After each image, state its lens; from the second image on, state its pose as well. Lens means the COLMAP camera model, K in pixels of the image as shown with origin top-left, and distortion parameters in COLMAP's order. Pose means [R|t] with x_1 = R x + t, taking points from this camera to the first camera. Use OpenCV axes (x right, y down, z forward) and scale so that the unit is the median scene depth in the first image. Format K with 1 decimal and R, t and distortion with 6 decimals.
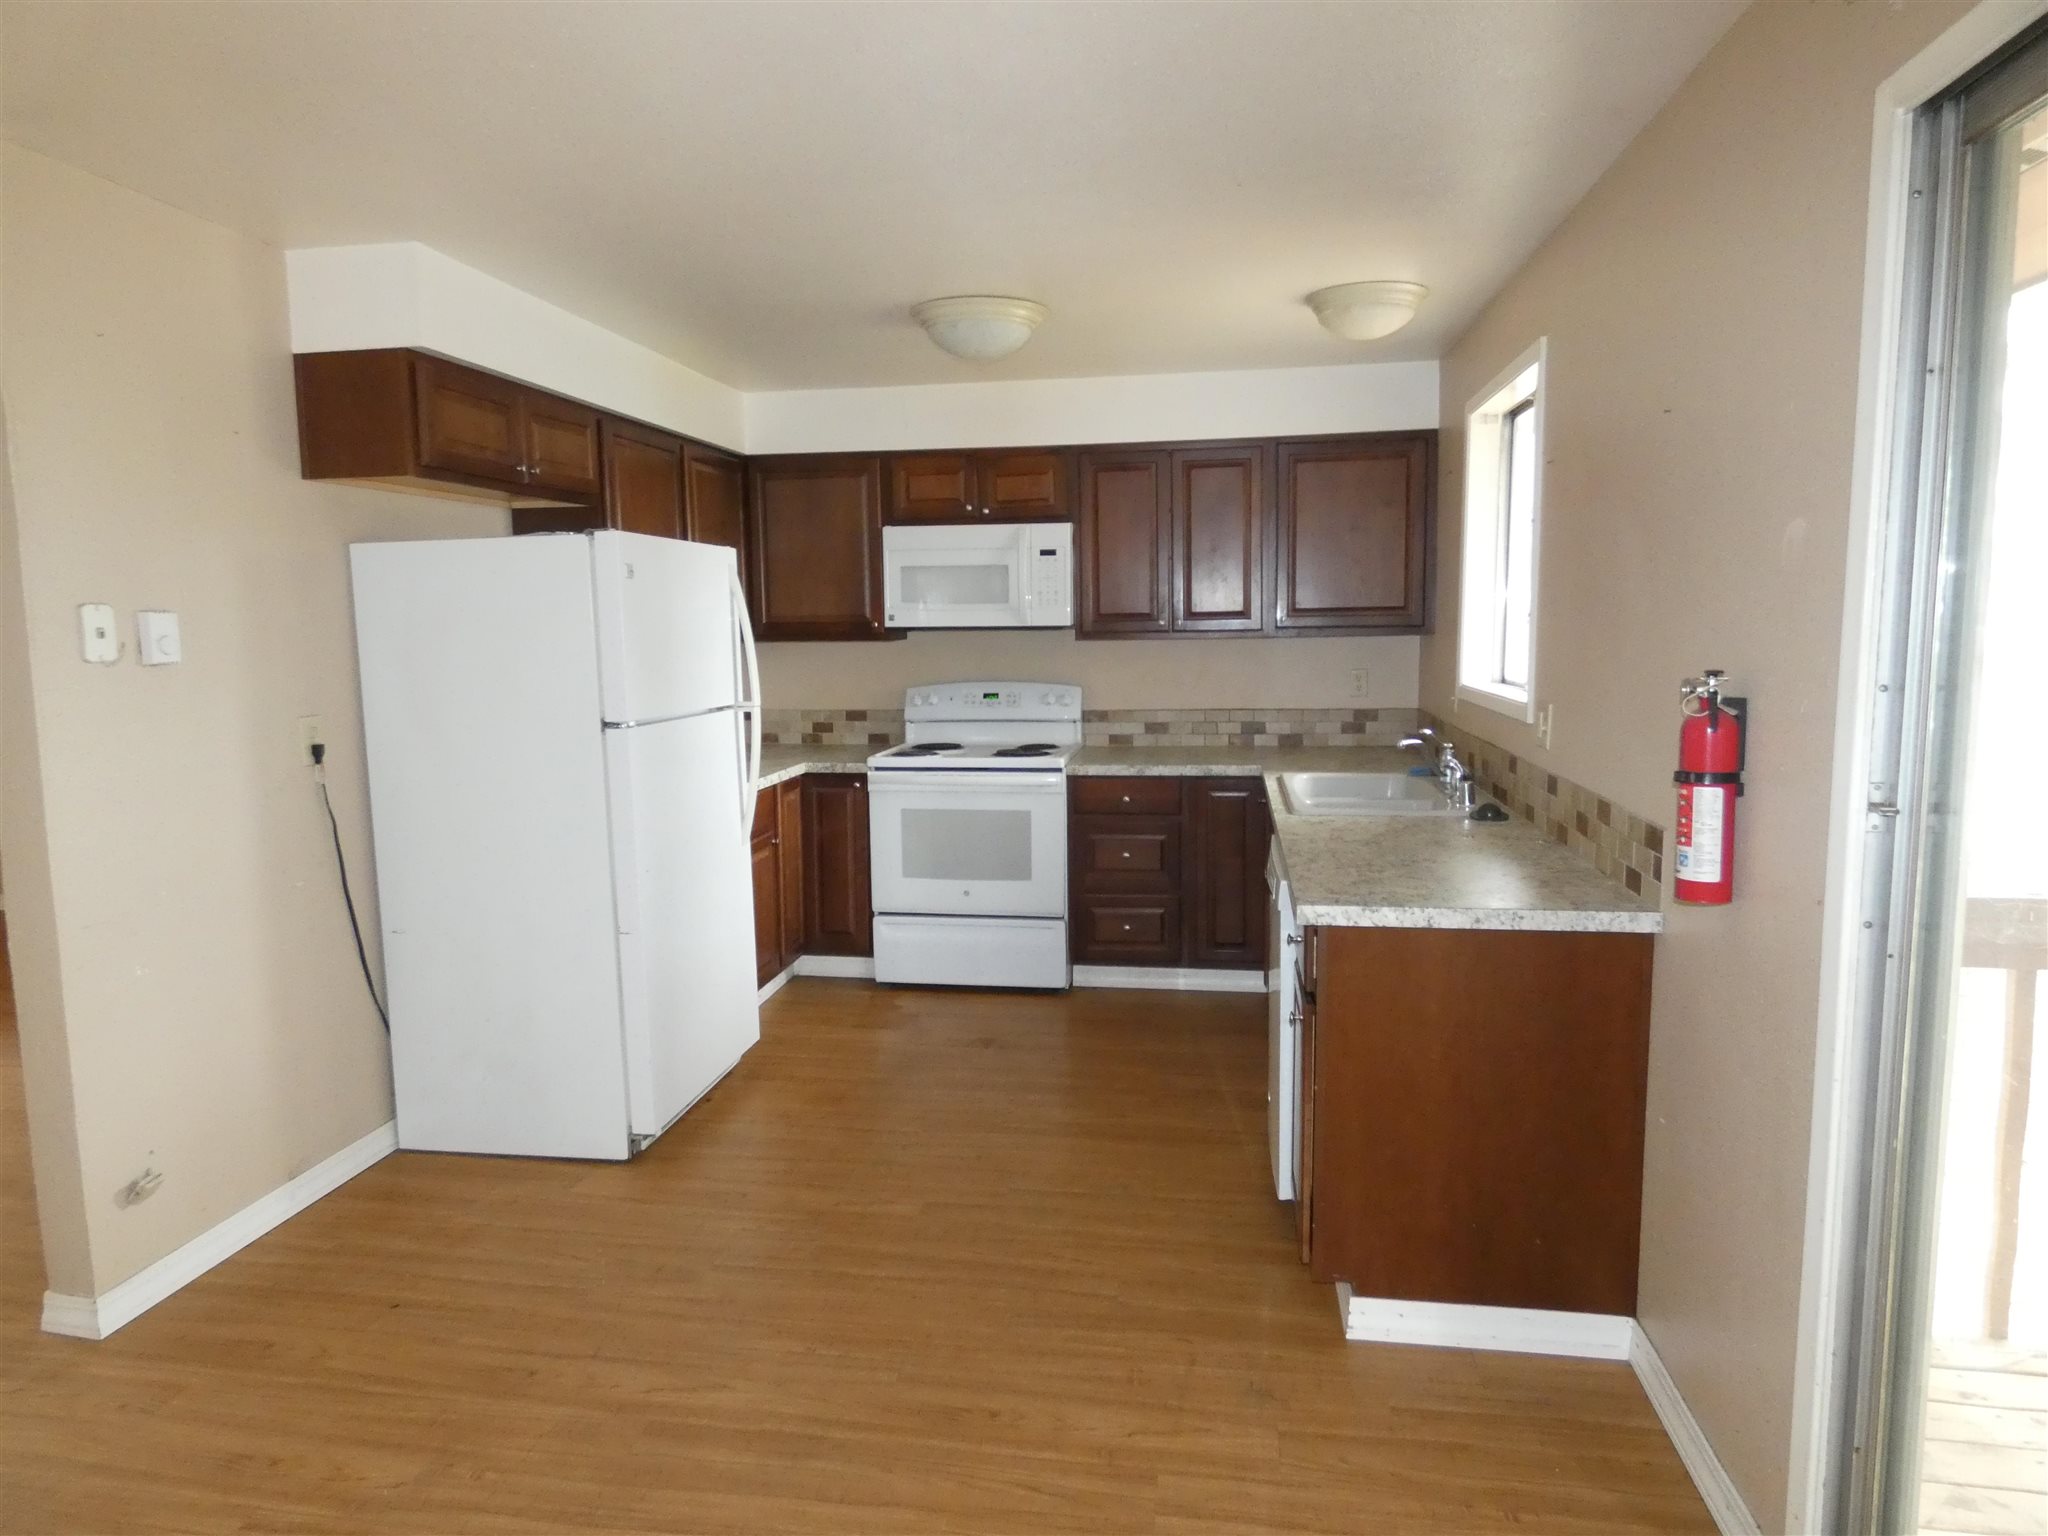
lens RADIAL K [[1231.2, 0, 1019.8], [0, 1231.2, 765.5], [0, 0, 1]] dist [-0.010408, 0.003062]
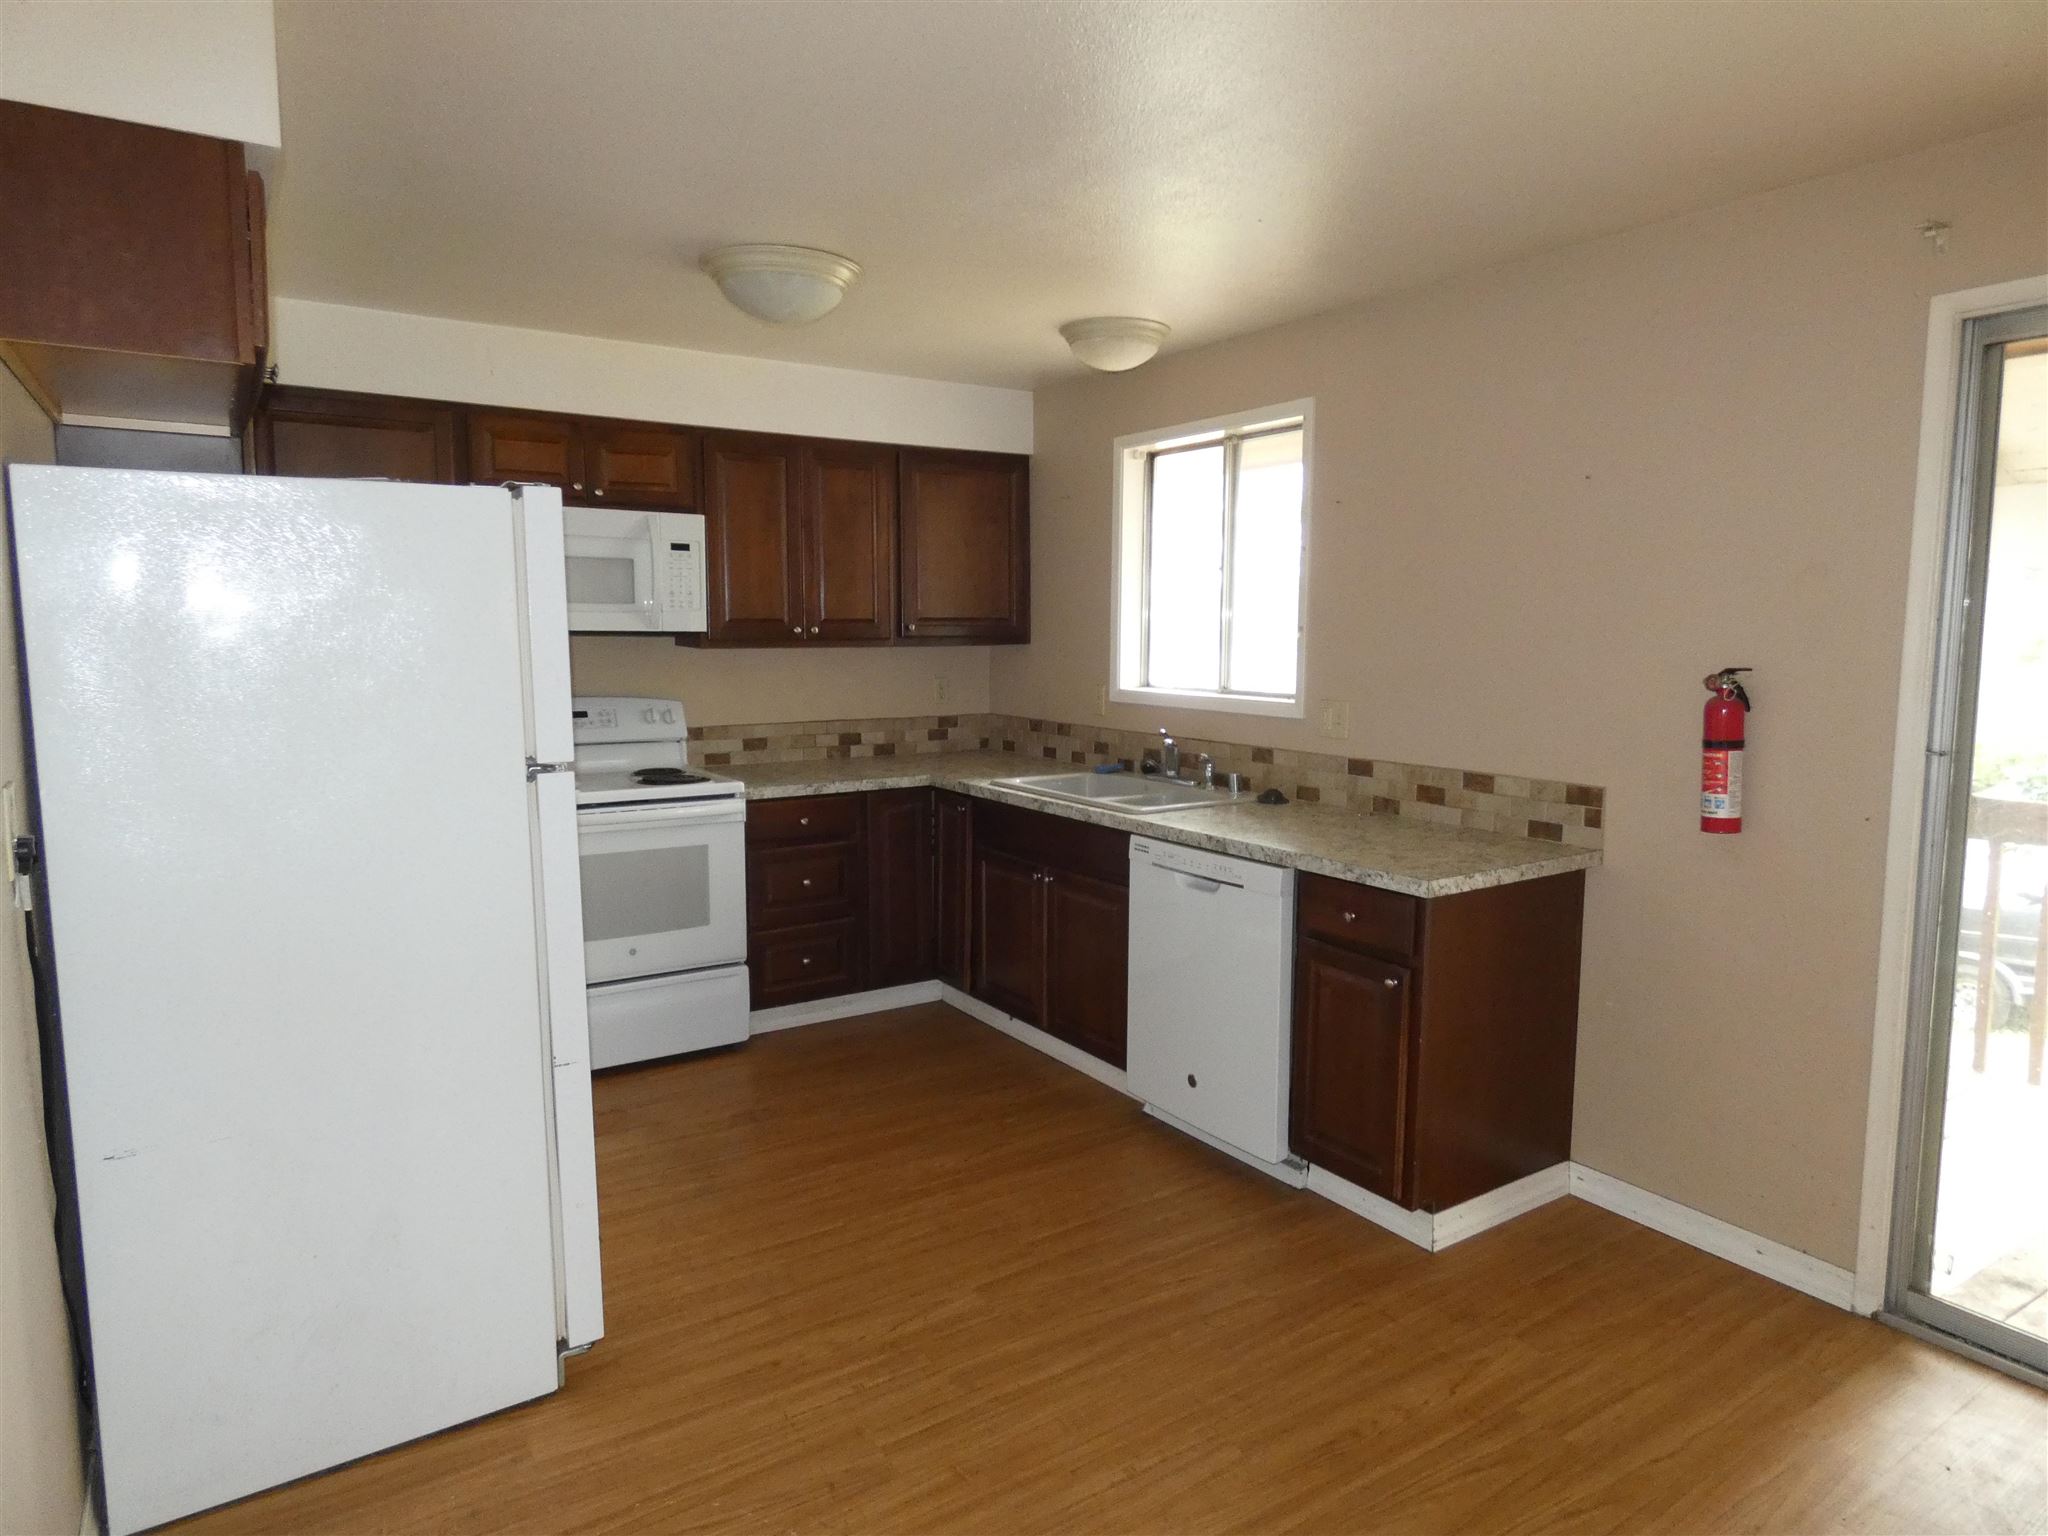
lens RADIAL K [[1223.6, 0, 1024.0], [0, 1223.6, 768.0], [0, 0, 1]] dist [-0.006240, -0.001827]
pose [[0.732103, -0.060796, 0.678476, -0.407956], [0.066189, 0.997645, 0.017975, -0.017697], [-0.677971, 0.031748, 0.734403, 0.215769]]
